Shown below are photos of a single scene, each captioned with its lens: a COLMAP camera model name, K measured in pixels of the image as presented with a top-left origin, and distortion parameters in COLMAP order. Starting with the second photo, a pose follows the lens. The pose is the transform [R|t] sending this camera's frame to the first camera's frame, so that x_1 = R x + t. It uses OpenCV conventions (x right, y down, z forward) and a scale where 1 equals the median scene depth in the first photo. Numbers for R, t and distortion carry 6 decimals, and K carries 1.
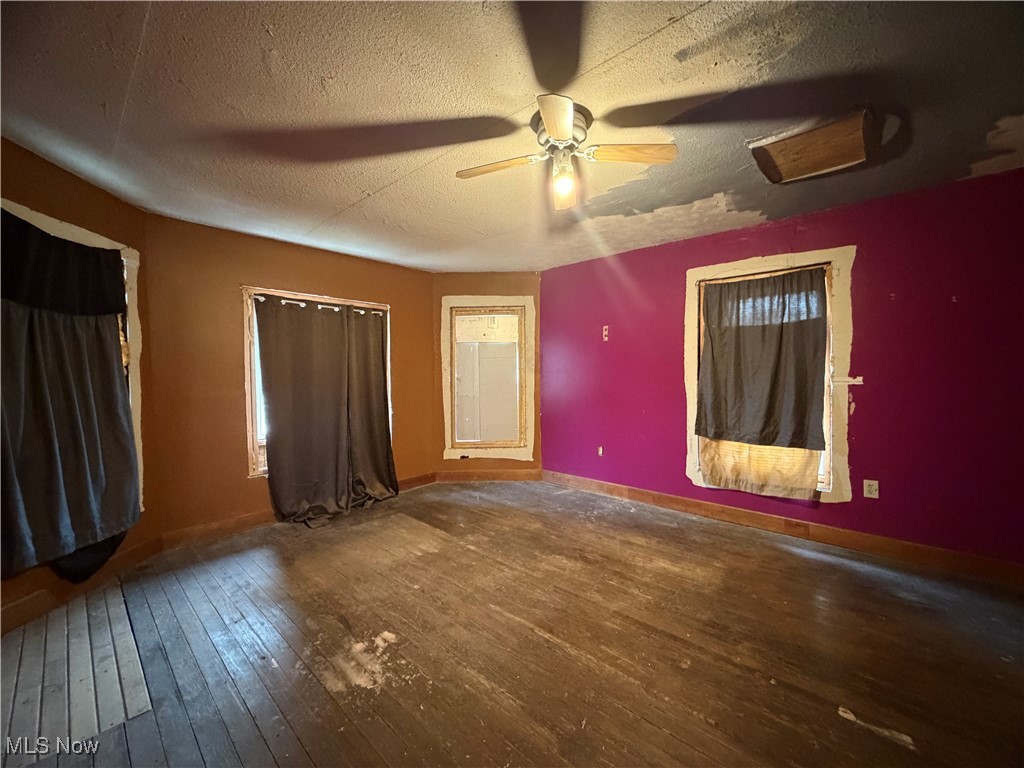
lens RADIAL K [[407.4, 0, 508.9], [0, 407.4, 384.7], [0, 0, 1]] dist [-0.001752, 0.000854]
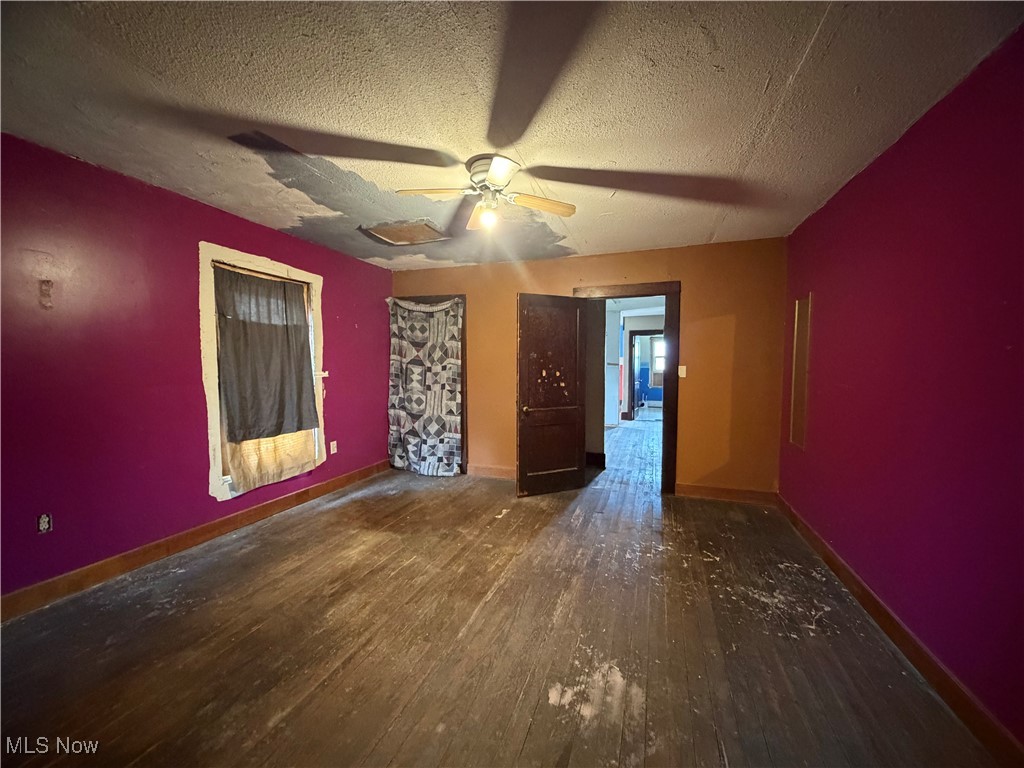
lens RADIAL K [[407.4, 0, 510.5], [0, 407.4, 385.1], [0, 0, 1]] dist [-0.001752, 0.000854]
pose [[-0.390317, -0.049285, 0.919361, -0.674776], [0.019587, 0.997896, 0.061810, -0.045206], [-0.920472, 0.042133, -0.388530, 0.936838]]
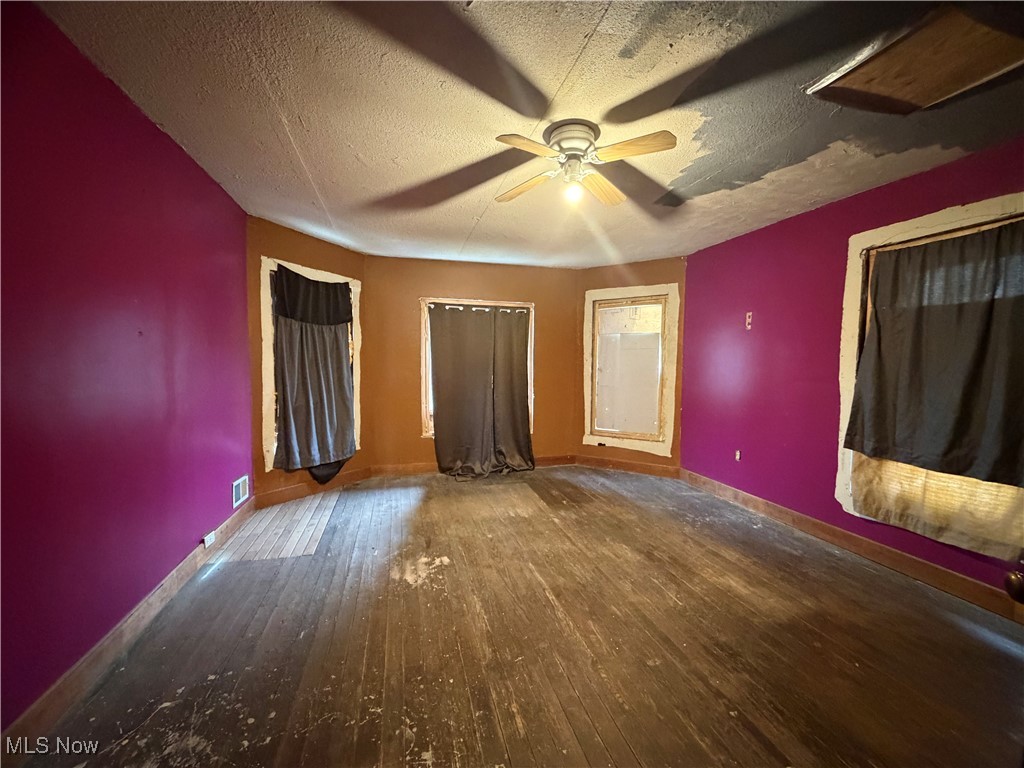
lens RADIAL K [[407.4, 0, 508.6], [0, 407.4, 385.0], [0, 0, 1]] dist [-0.001752, 0.000854]
pose [[0.846029, 0.045698, -0.531175, 0.384570], [-0.030616, 0.998840, 0.037169, -0.009203], [0.532257, -0.015184, 0.846447, -0.010611]]
